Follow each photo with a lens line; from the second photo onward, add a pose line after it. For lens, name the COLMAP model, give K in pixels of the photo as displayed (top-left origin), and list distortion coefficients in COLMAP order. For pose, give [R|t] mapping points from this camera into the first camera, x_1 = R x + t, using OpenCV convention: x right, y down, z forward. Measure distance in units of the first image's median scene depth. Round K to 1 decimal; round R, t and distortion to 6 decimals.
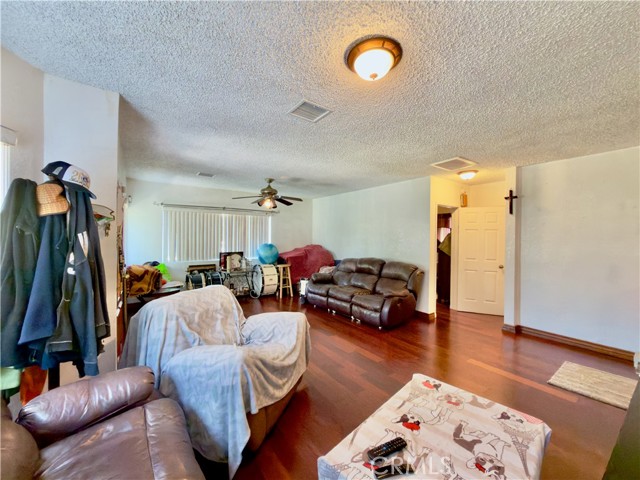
lens RADIAL K [[257.8, 0, 321.9], [0, 257.8, 237.7], [0, 0, 1]] dist [0.000003, 0.000635]
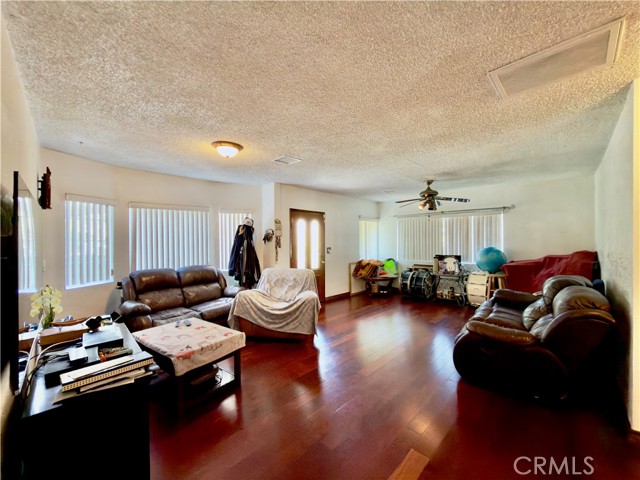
lens RADIAL K [[257.8, 0, 322.9], [0, 257.8, 241.7], [0, 0, 1]] dist [0.000003, 0.000635]
pose [[0.162200, -0.003382, -0.986752, 0.703667], [0.007637, 0.999968, -0.002172, 0.002953], [0.986728, -0.007184, 0.162220, 0.446147]]
